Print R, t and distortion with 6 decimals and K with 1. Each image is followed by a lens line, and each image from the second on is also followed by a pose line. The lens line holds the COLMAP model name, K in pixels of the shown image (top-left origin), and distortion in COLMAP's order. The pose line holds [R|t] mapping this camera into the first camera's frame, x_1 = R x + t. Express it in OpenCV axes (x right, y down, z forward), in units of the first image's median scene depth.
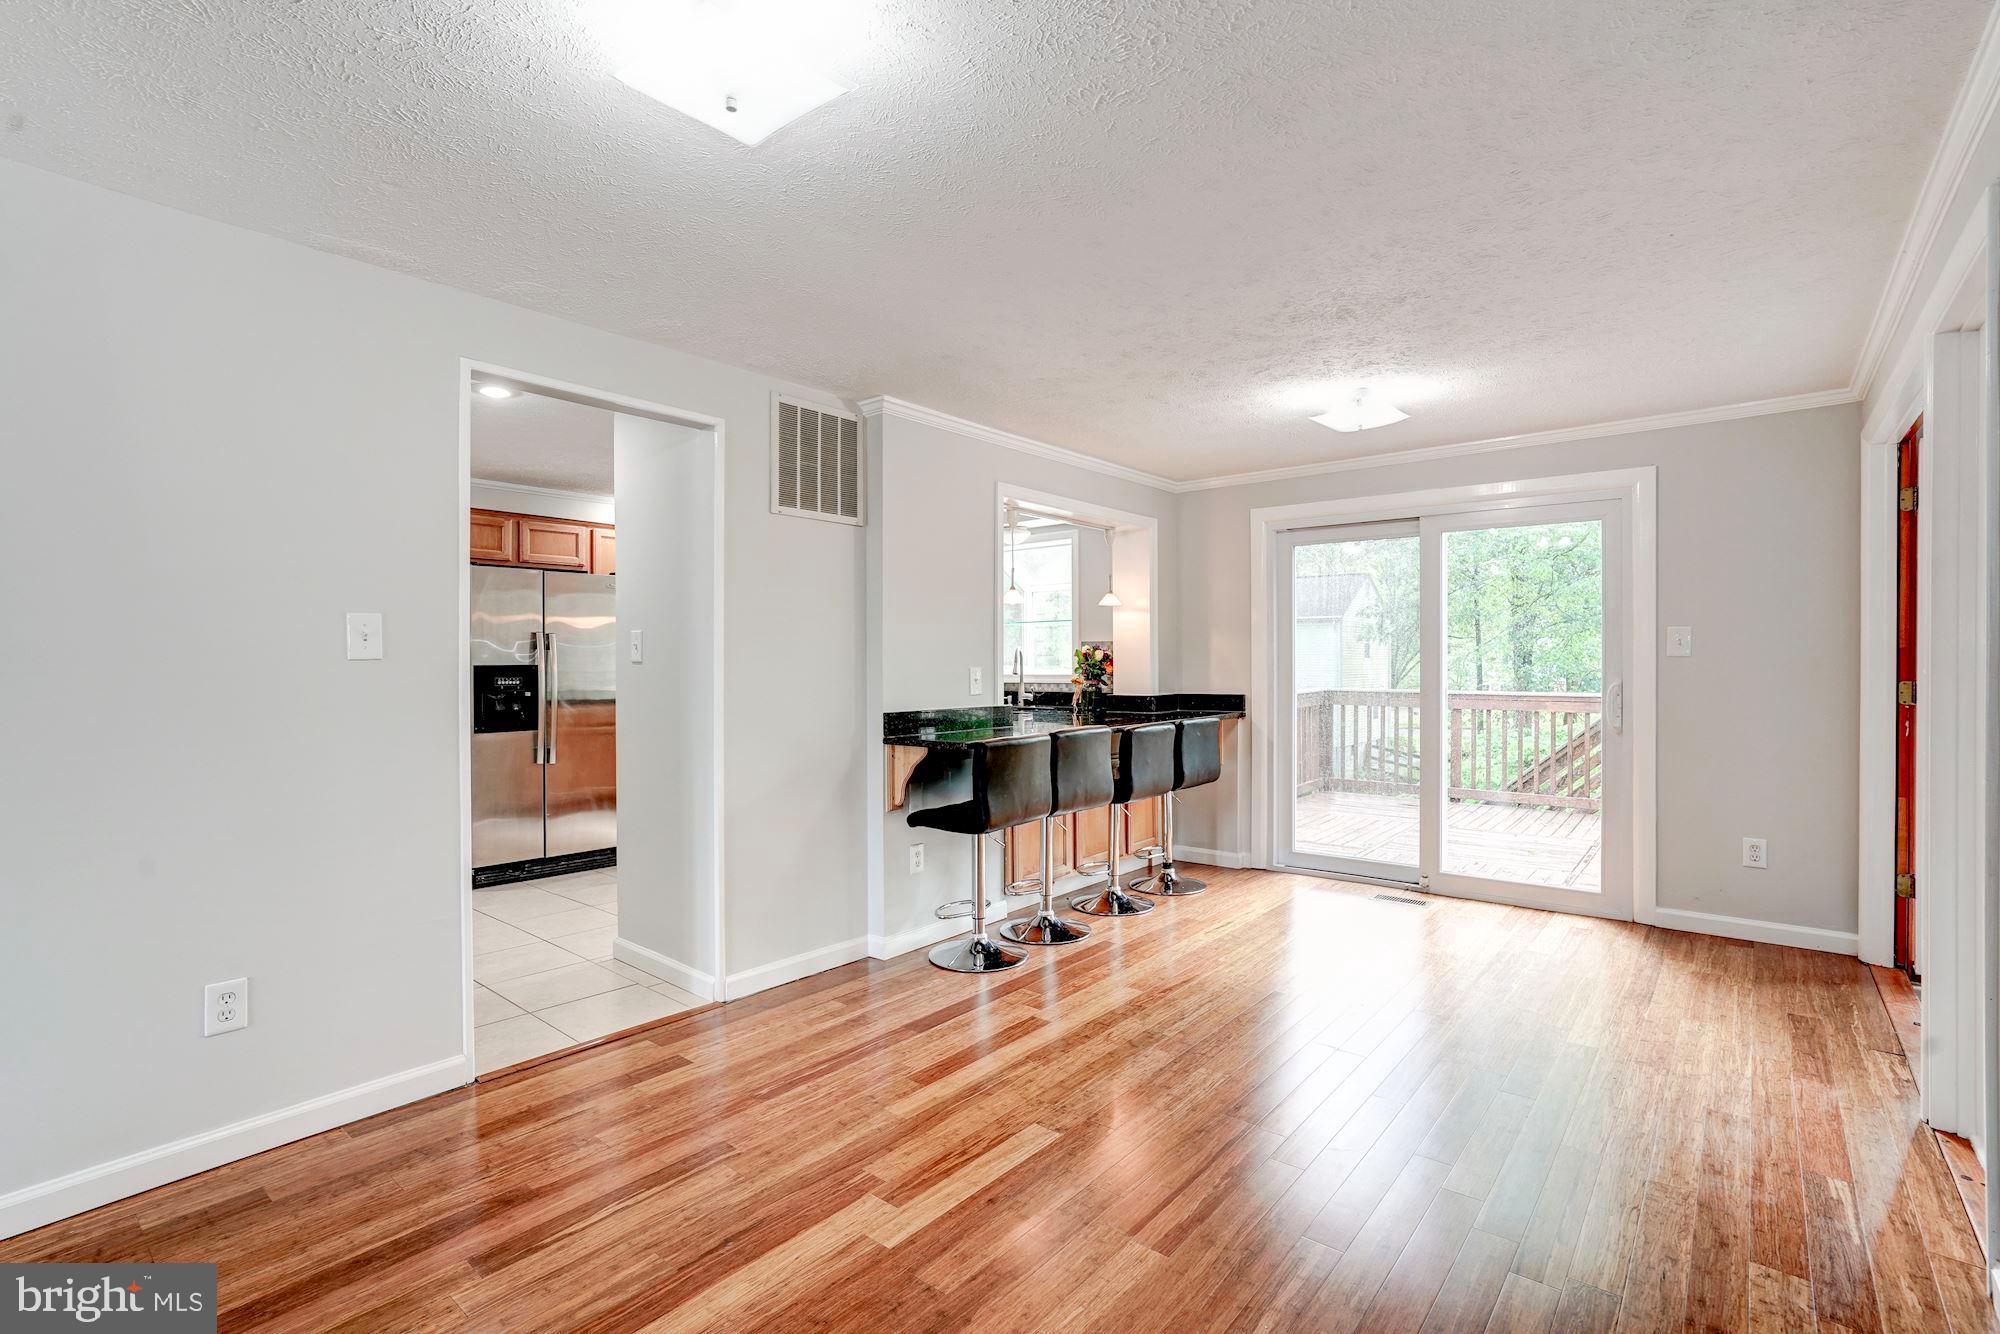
lens RADIAL K [[940.6, 0, 1004.6], [0, 940.6, 669.3], [0, 0, 1]] dist [-0.016978, 0.012906]
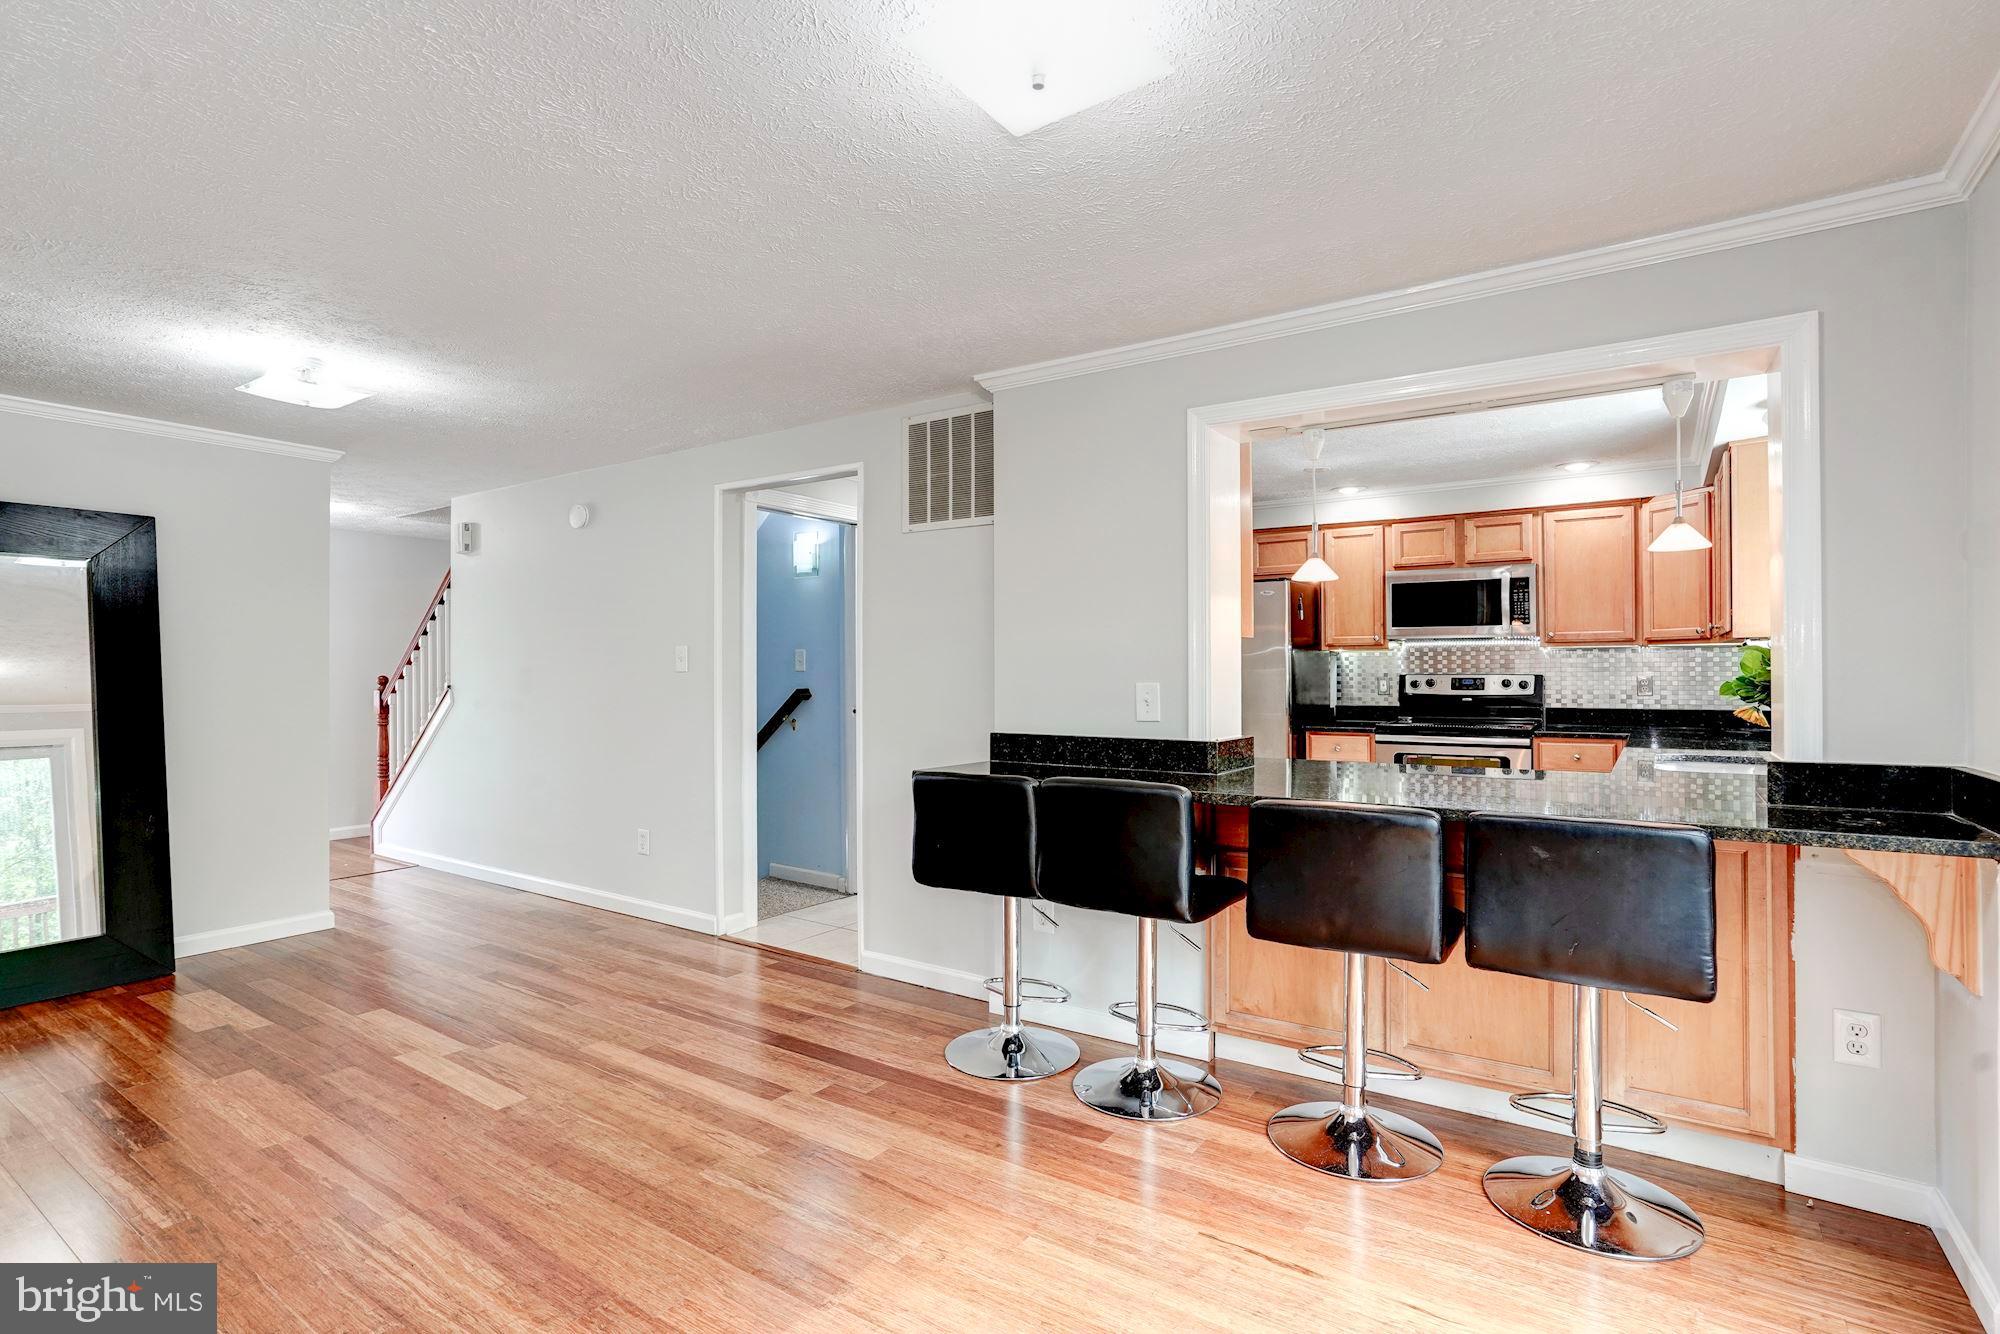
lens RADIAL K [[940.6, 0, 994.7], [0, 940.6, 655.9], [0, 0, 1]] dist [-0.016978, 0.012906]
pose [[0.081854, -0.020692, -0.996430, 0.801698], [-0.005462, 0.999760, -0.021210, -0.004689], [0.996629, 0.007179, 0.081721, 0.993747]]
